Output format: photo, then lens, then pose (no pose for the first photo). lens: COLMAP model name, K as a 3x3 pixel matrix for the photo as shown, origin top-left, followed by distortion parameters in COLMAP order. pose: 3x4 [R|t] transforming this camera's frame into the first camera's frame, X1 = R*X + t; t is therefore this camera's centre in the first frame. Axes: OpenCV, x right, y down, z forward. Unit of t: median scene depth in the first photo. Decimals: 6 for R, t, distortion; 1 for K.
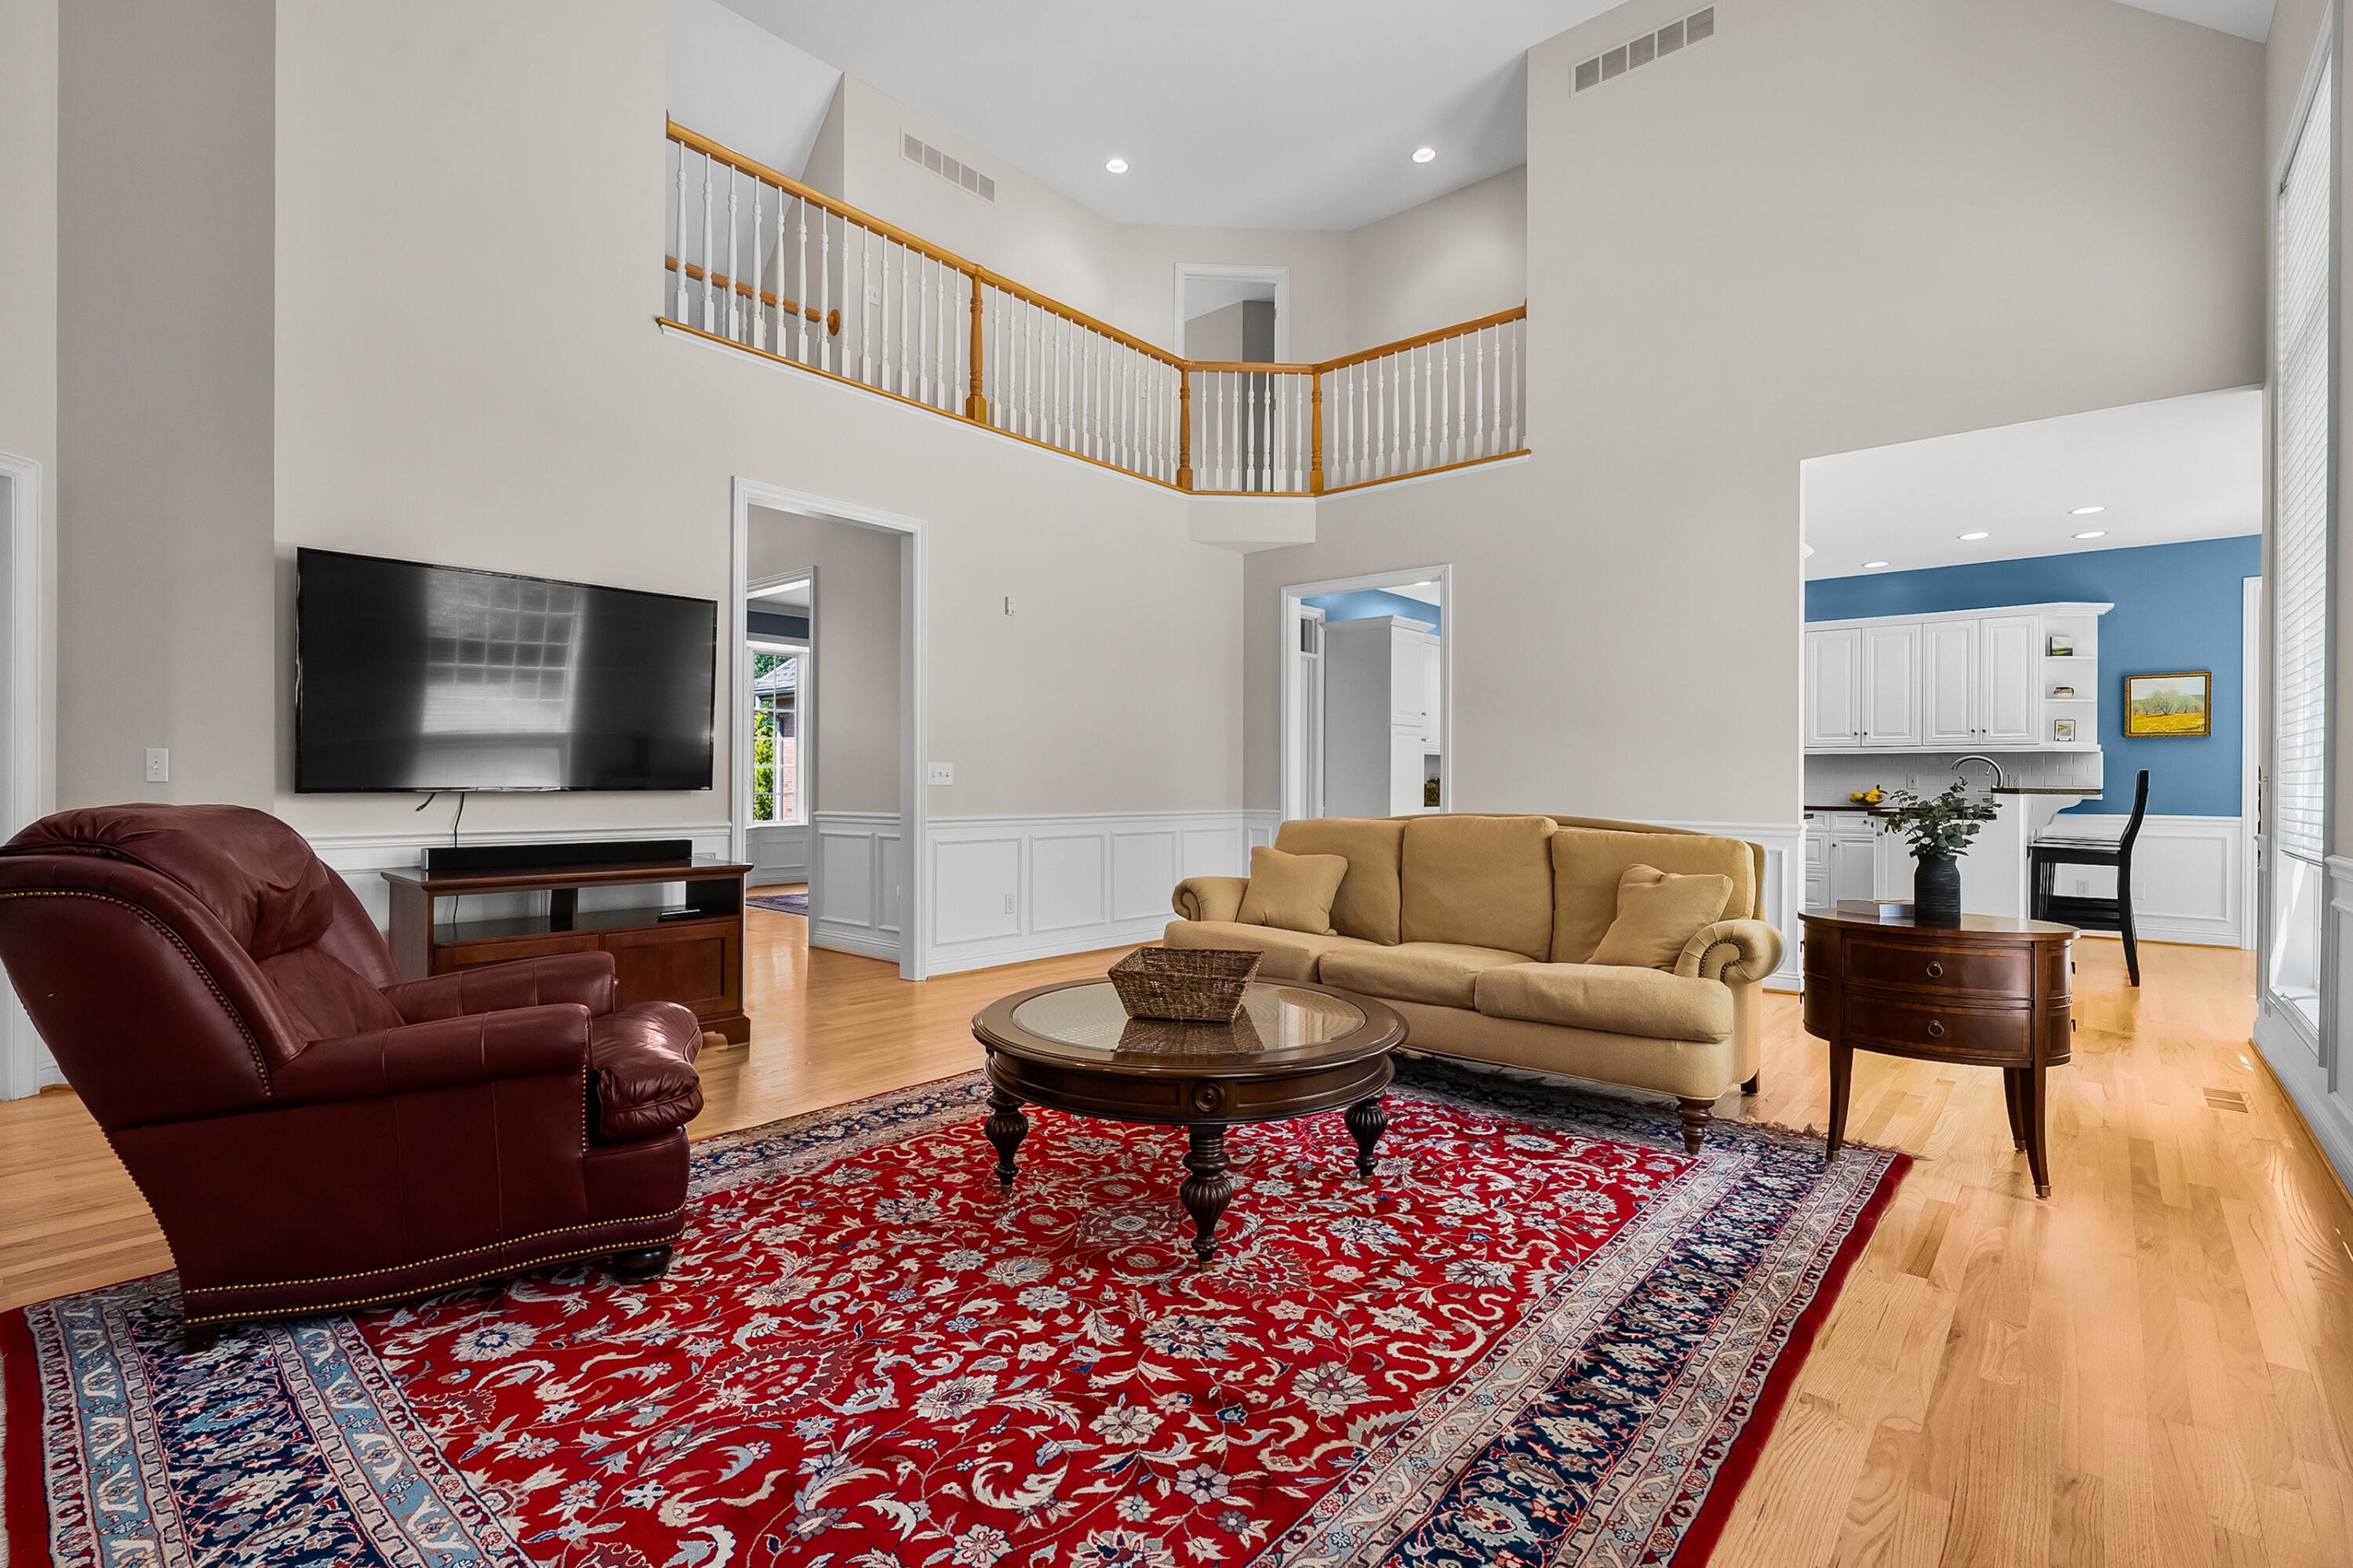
lens RADIAL K [[1081.2, 0, 1177.6], [0, 1081.2, 783.6], [0, 0, 1]] dist [-0.000963, -0.000387]
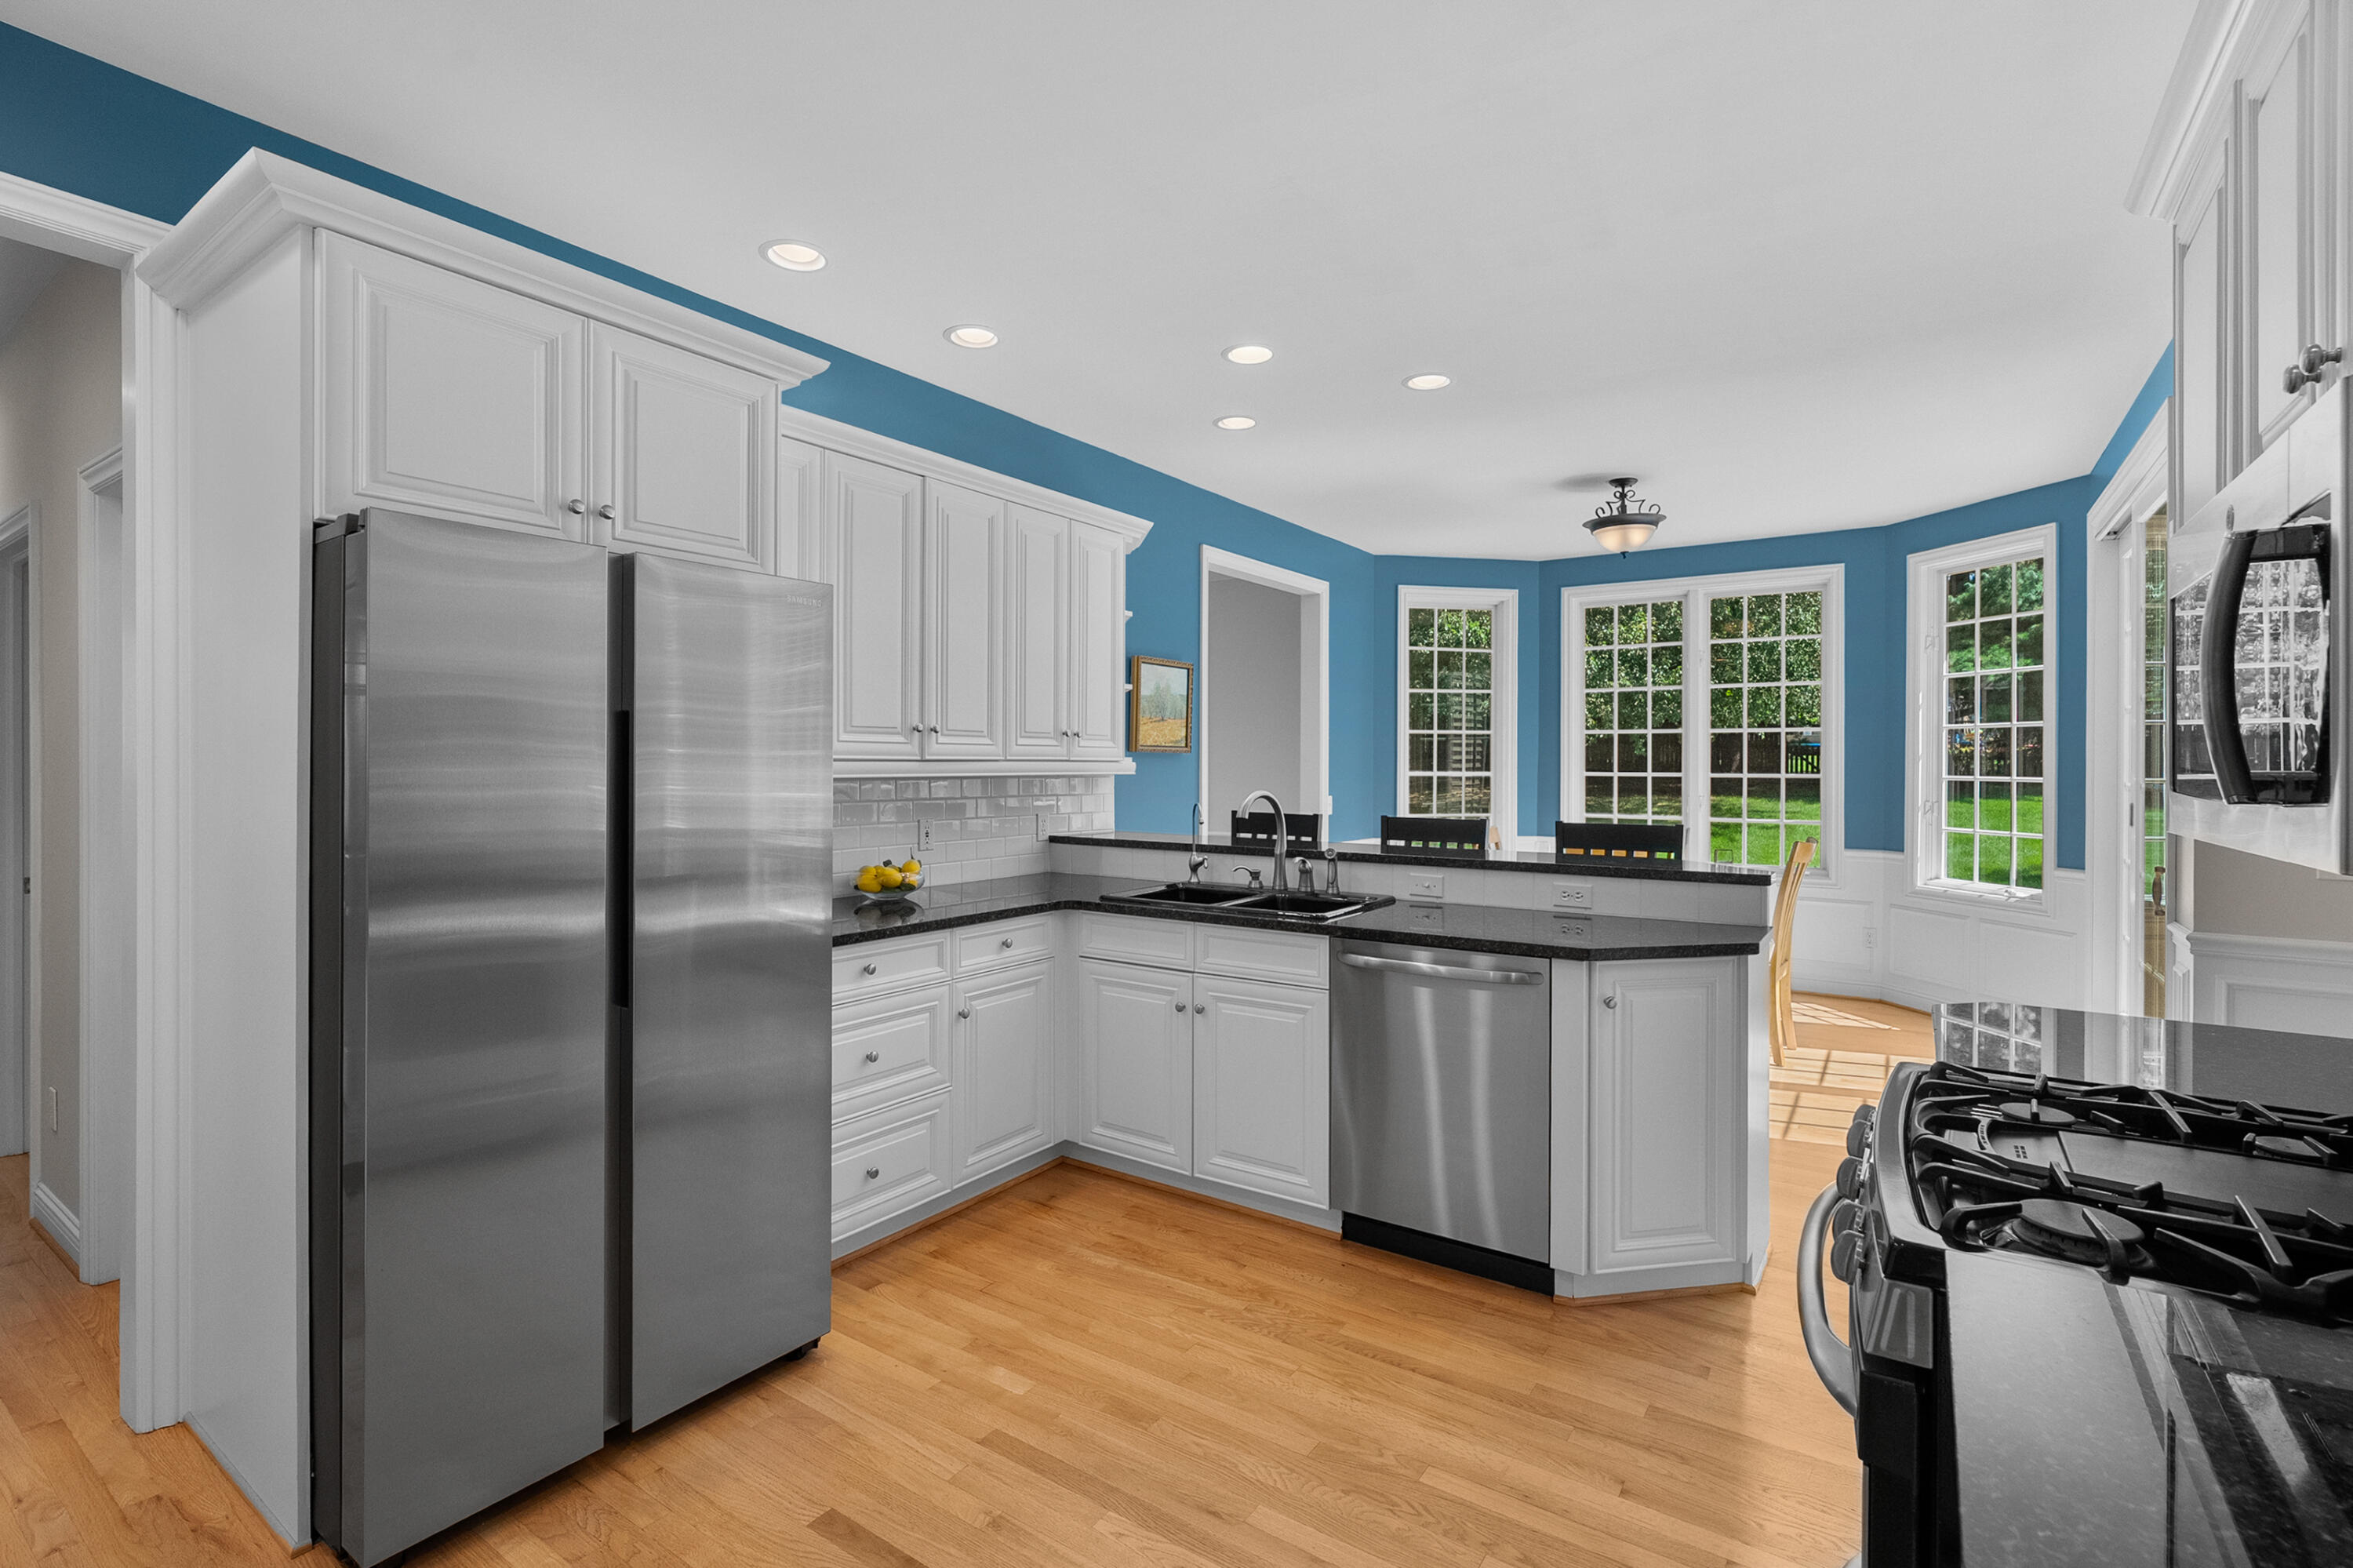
lens RADIAL K [[1081.2, 0, 1181.2], [0, 1081.2, 768.4], [0, 0, 1]] dist [-0.000963, -0.000387]
pose [[-0.103313, -0.003433, 0.994643, 0.246583], [-0.001134, 0.999994, 0.003334, -0.035815], [-0.994648, -0.000784, -0.103316, 1.049012]]
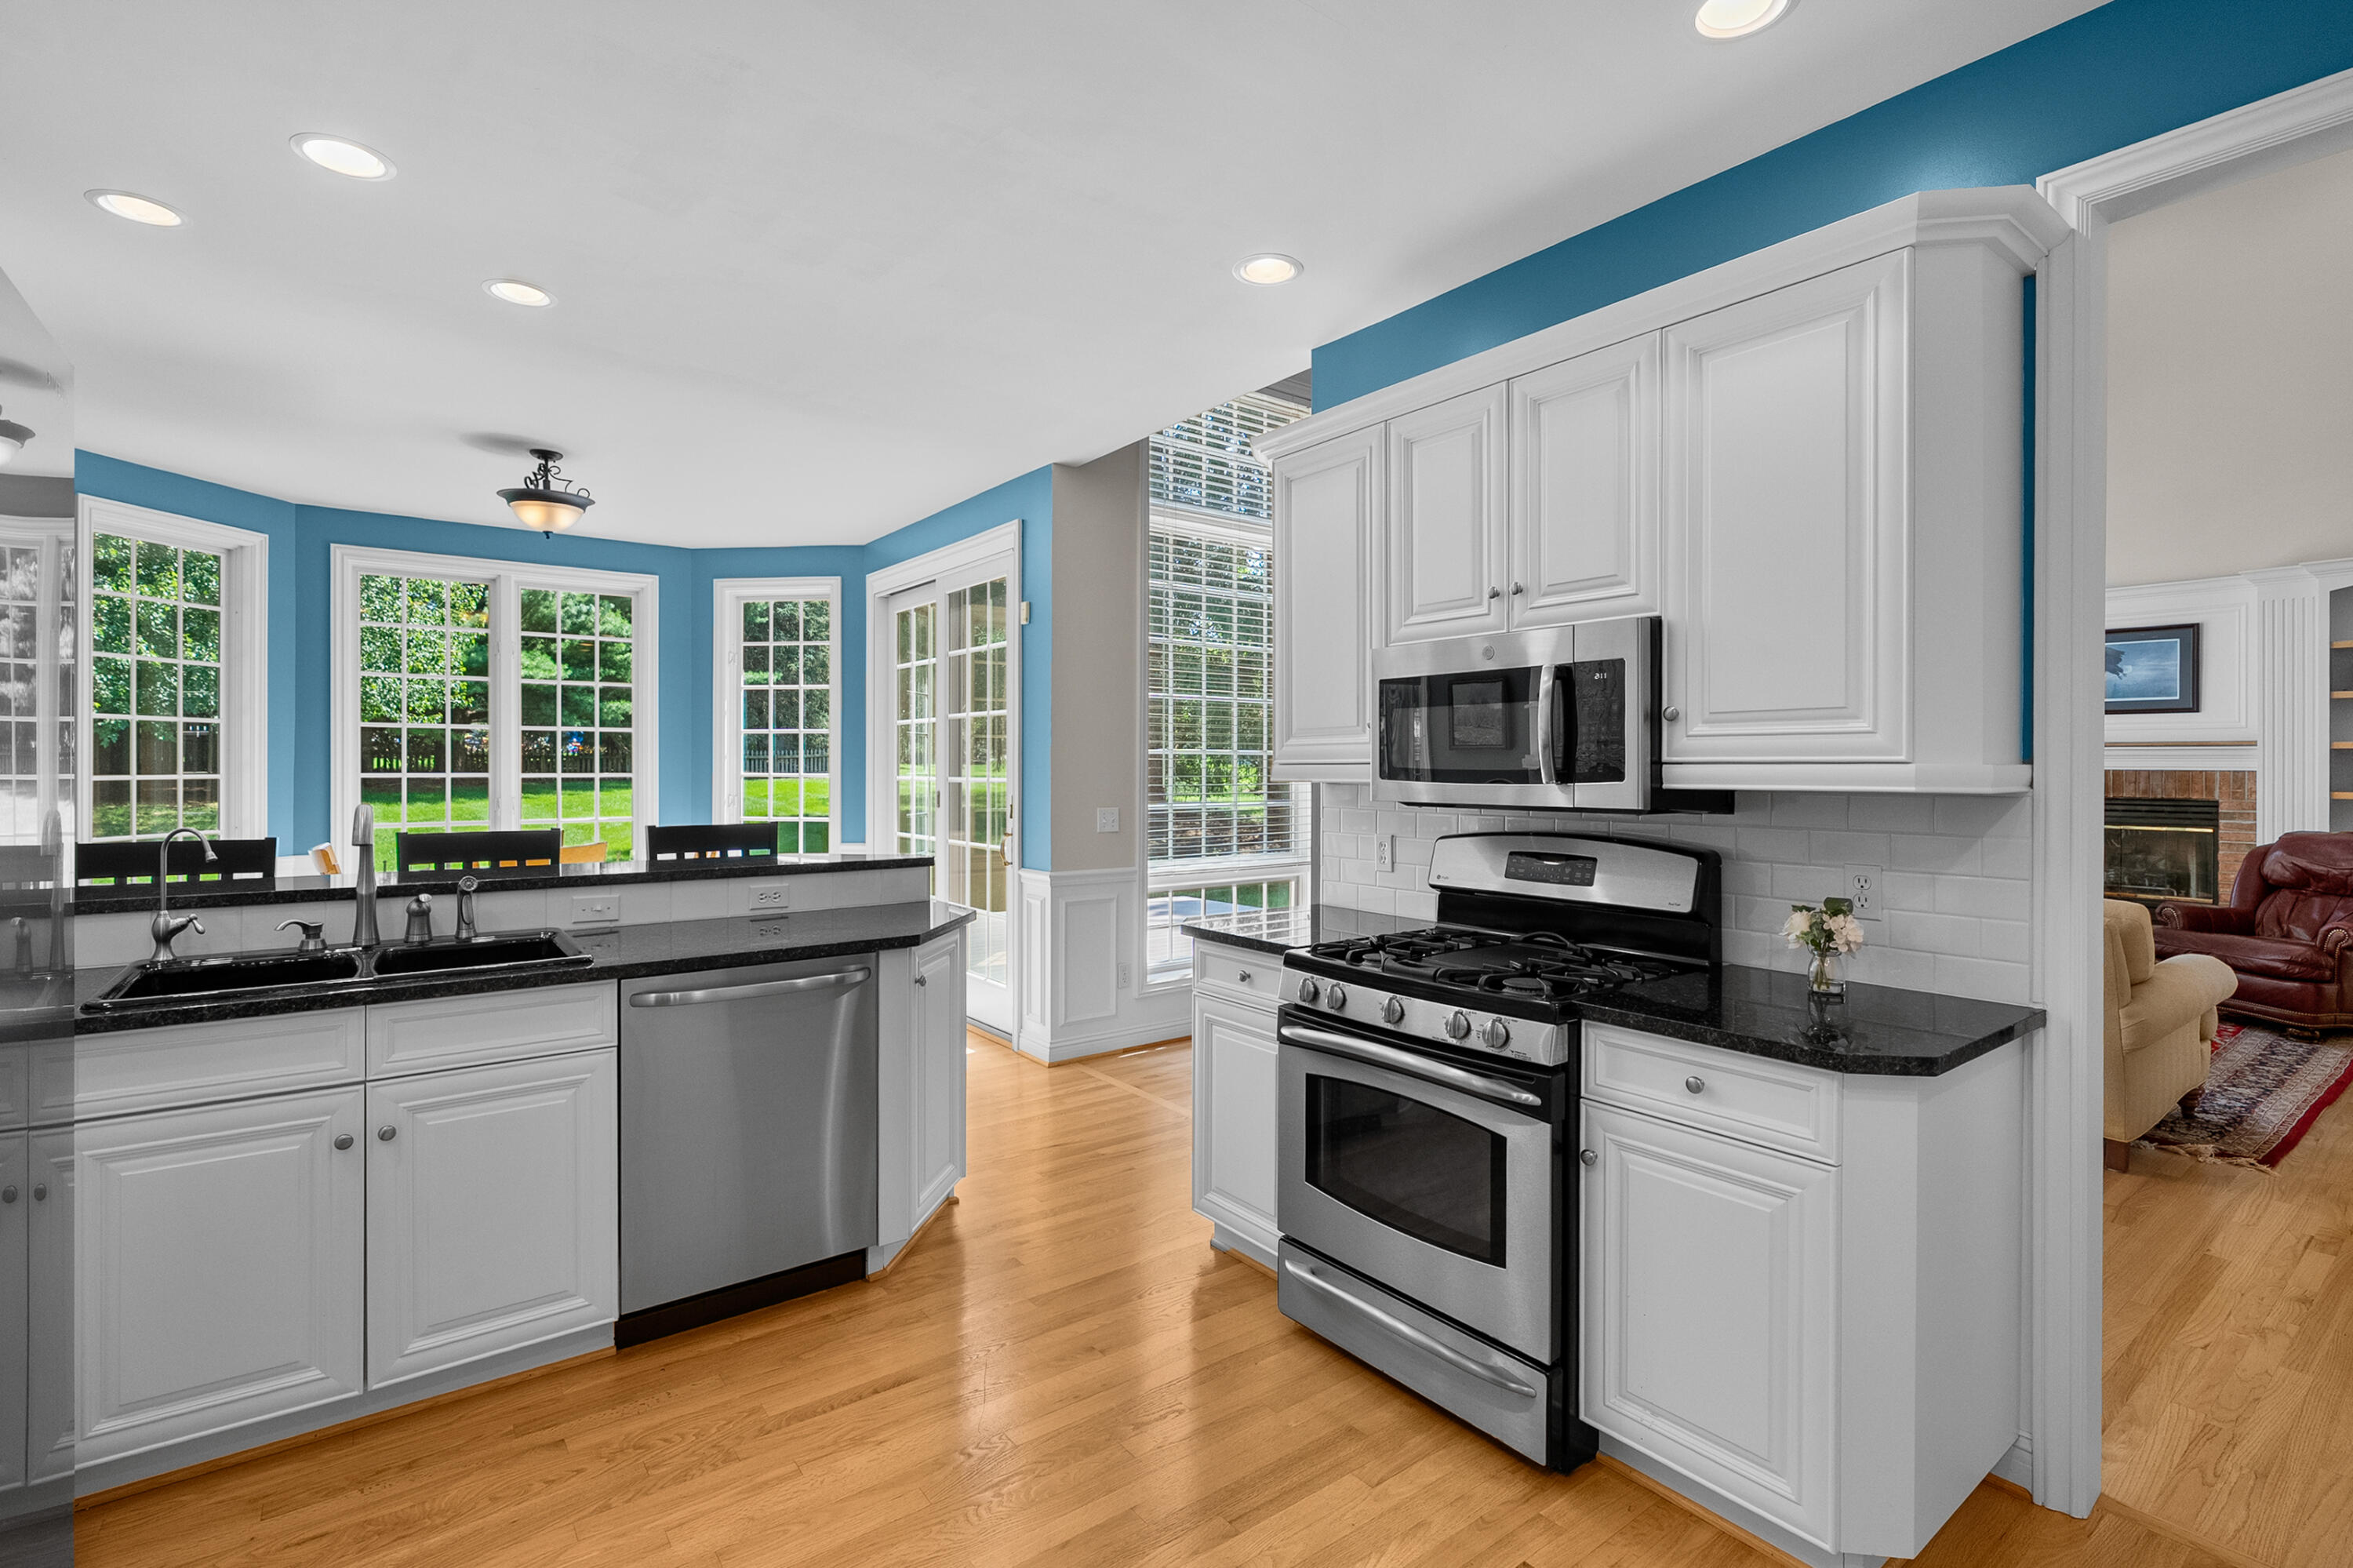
lens RADIAL K [[1081.2, 0, 1186.6], [0, 1081.2, 762.9], [0, 0, 1]] dist [-0.000963, -0.000387]
pose [[-0.976617, 0.001126, 0.214985, 0.393166], [0.001031, 0.999999, -0.000553, -0.036356], [-0.214985, -0.000319, -0.976617, 1.218283]]
